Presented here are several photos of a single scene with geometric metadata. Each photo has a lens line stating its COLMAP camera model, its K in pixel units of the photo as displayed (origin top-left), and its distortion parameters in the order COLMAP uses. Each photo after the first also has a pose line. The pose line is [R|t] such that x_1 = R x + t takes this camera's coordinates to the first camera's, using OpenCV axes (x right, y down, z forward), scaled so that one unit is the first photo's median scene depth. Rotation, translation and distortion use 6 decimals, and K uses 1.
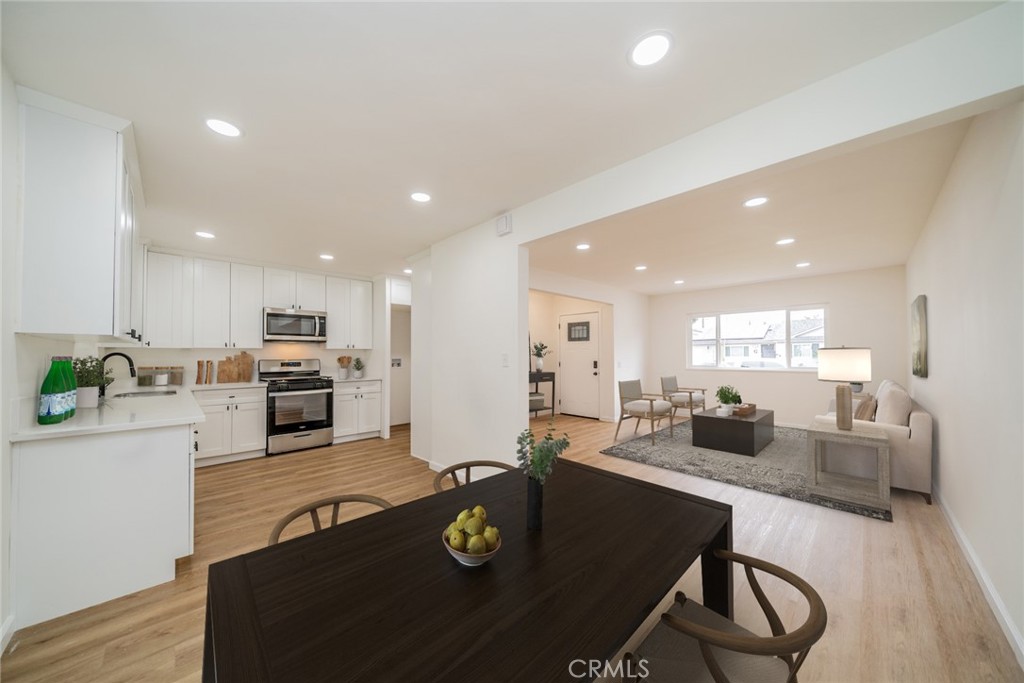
lens RADIAL K [[349.2, 0, 507.8], [0, 349.2, 350.3], [0, 0, 1]] dist [-0.007192, 0.000140]
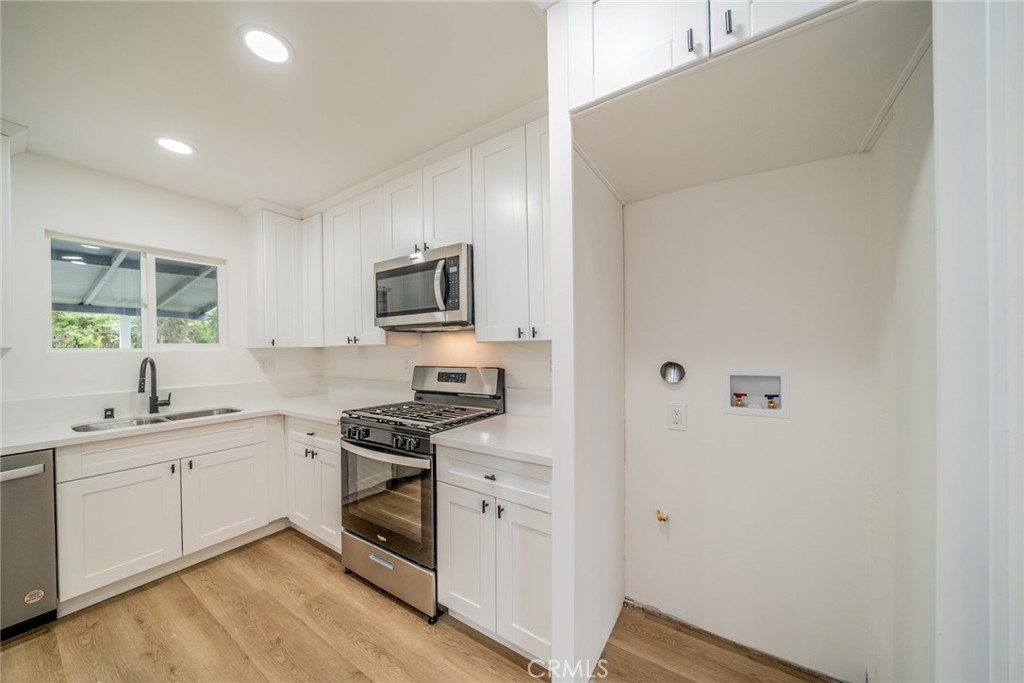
lens RADIAL K [[349.2, 0, 508.0], [0, 349.2, 350.0], [0, 0, 1]] dist [-0.007192, 0.000140]
pose [[0.208540, 0.004953, -0.978001, -0.164593], [0.025206, 0.999628, 0.010438, 0.001259], [0.977689, -0.026828, 0.208338, 1.067576]]
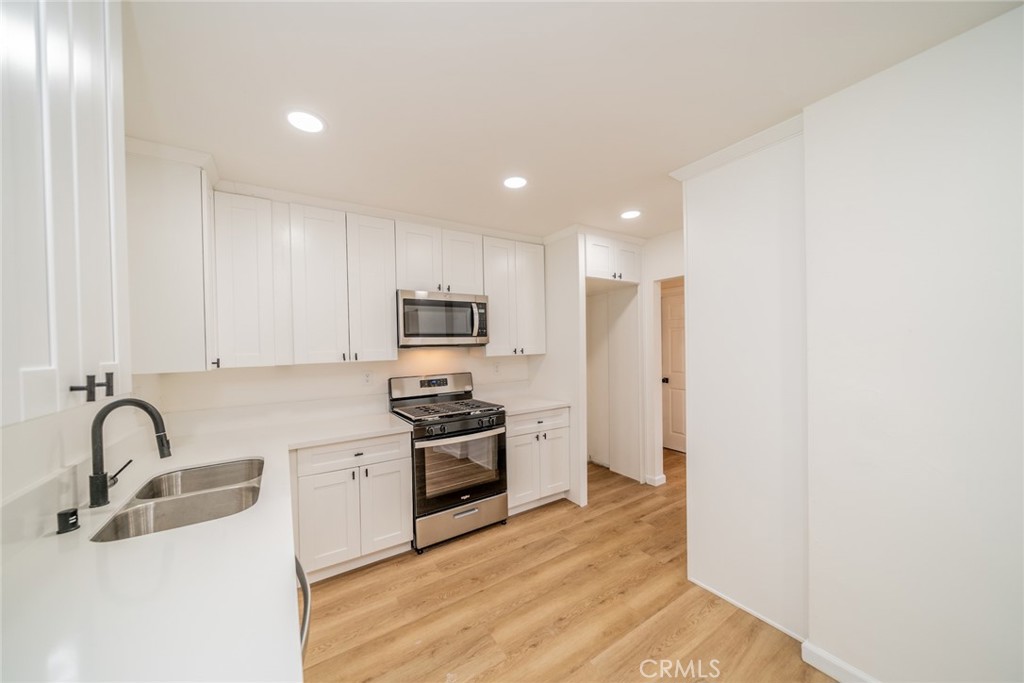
lens RADIAL K [[349.2, 0, 506.3], [0, 349.2, 349.9], [0, 0, 1]] dist [-0.007192, 0.000140]
pose [[0.980059, -0.012386, -0.198322, -0.407959], [0.018526, 0.999404, 0.029131, -0.036683], [0.197843, -0.032224, 0.979704, 0.460925]]
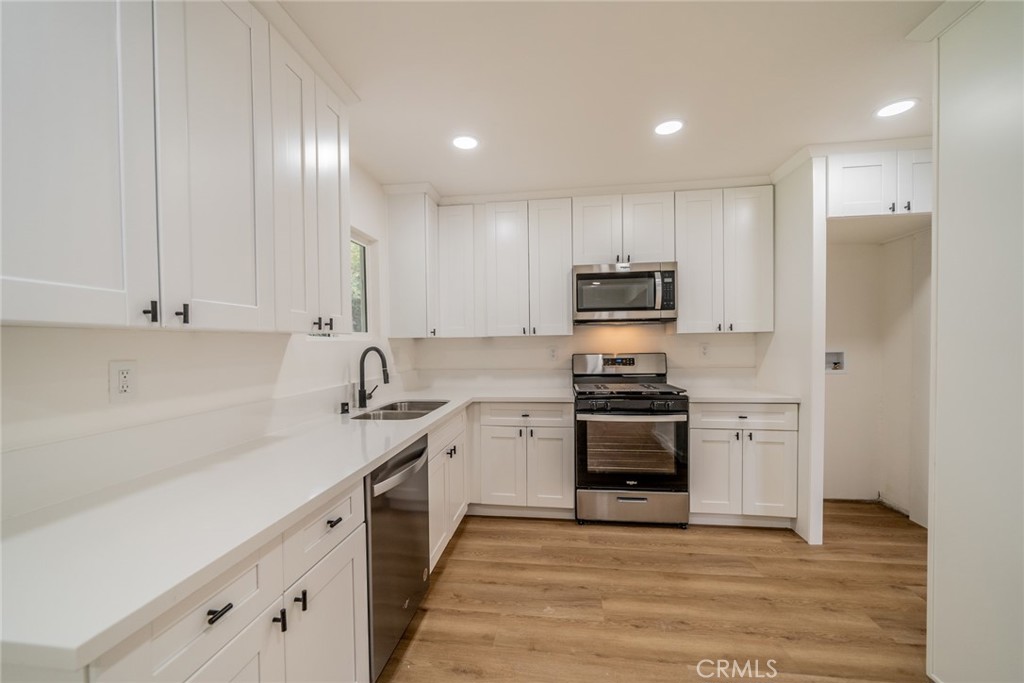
lens RADIAL K [[416.6, 0, 505.0], [0, 416.6, 350.4], [0, 0, 1]] dist [-0.002503, 0.000286]
pose [[0.614292, 0.012286, -0.788983, -0.211275], [0.021330, 0.999255, 0.032167, -0.004947], [0.788790, -0.036589, 0.613573, 0.467372]]
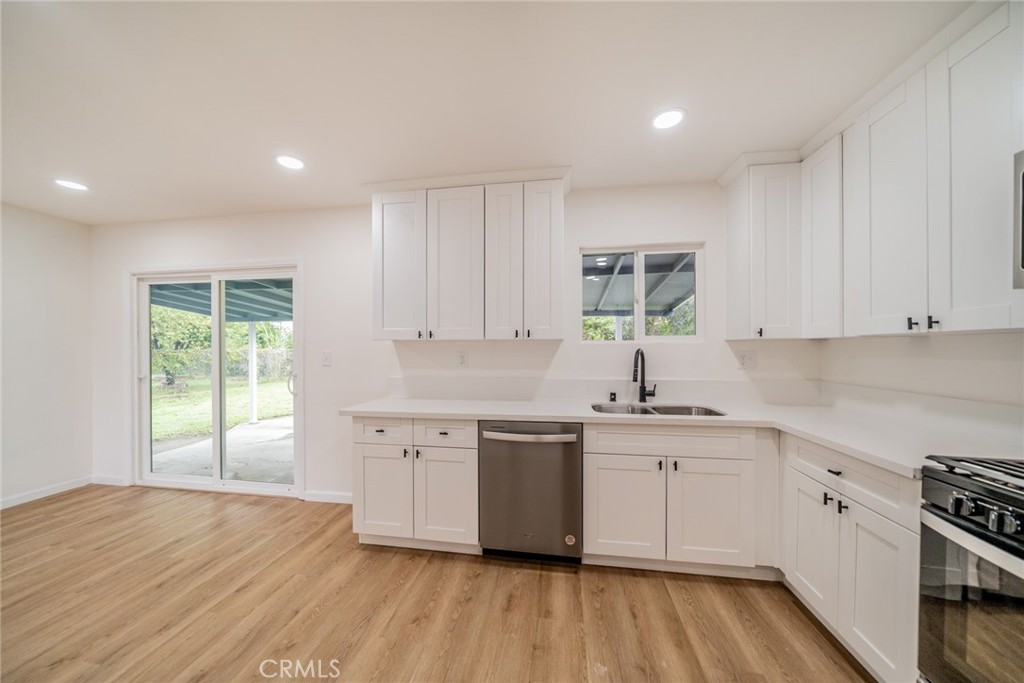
lens RADIAL K [[349.2, 0, 506.3], [0, 349.2, 350.4], [0, 0, 1]] dist [-0.007192, 0.000140]
pose [[-0.799827, 0.008974, -0.600164, -0.281330], [0.012809, 0.999916, -0.002118, 0.005238], [0.600095, -0.009382, -0.799874, 0.966271]]
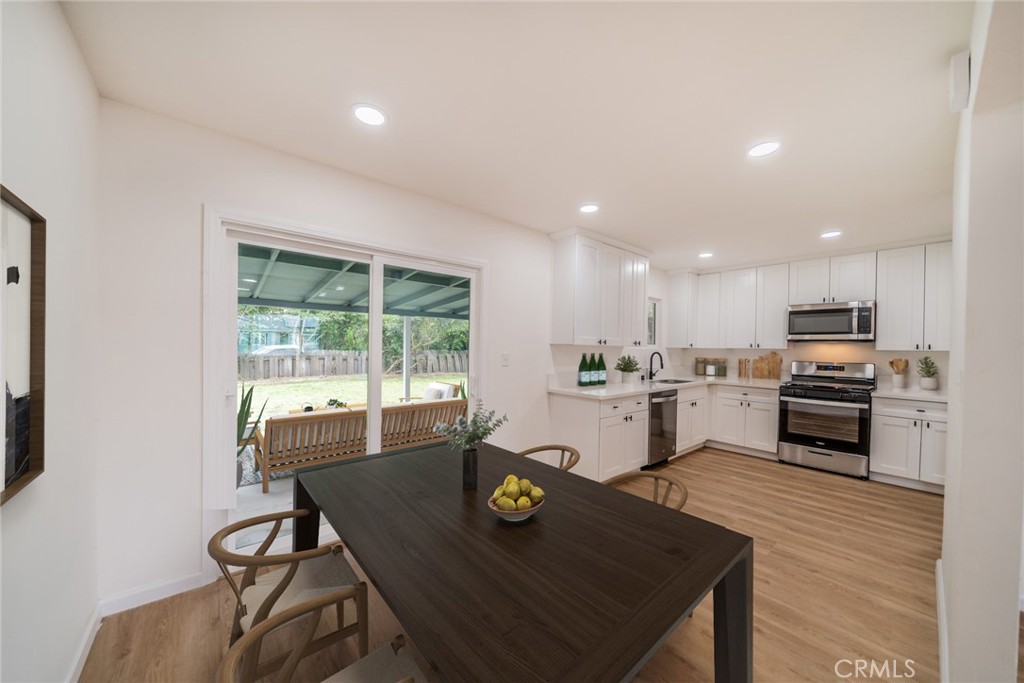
lens RADIAL K [[349.2, 0, 507.7], [0, 349.2, 350.9], [0, 0, 1]] dist [-0.007192, 0.000140]
pose [[-0.076291, 0.014170, -0.996985, 0.303553], [-0.002241, 0.999894, 0.014383, -0.012889], [0.997083, 0.003331, -0.076251, 0.308973]]
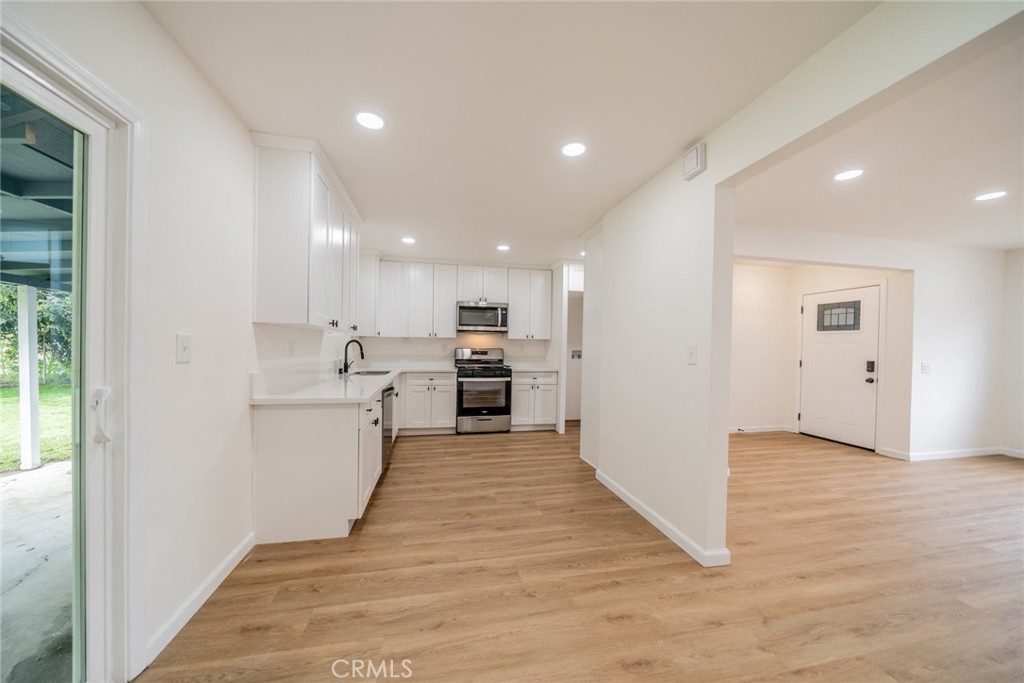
lens RADIAL K [[349.2, 0, 505.5], [0, 349.2, 350.0], [0, 0, 1]] dist [-0.007192, 0.000140]
pose [[0.842639, 0.023380, -0.537971, 0.036315], [-0.011719, 0.999617, 0.025088, 0.003348], [0.538351, -0.014836, 0.842590, 0.135090]]
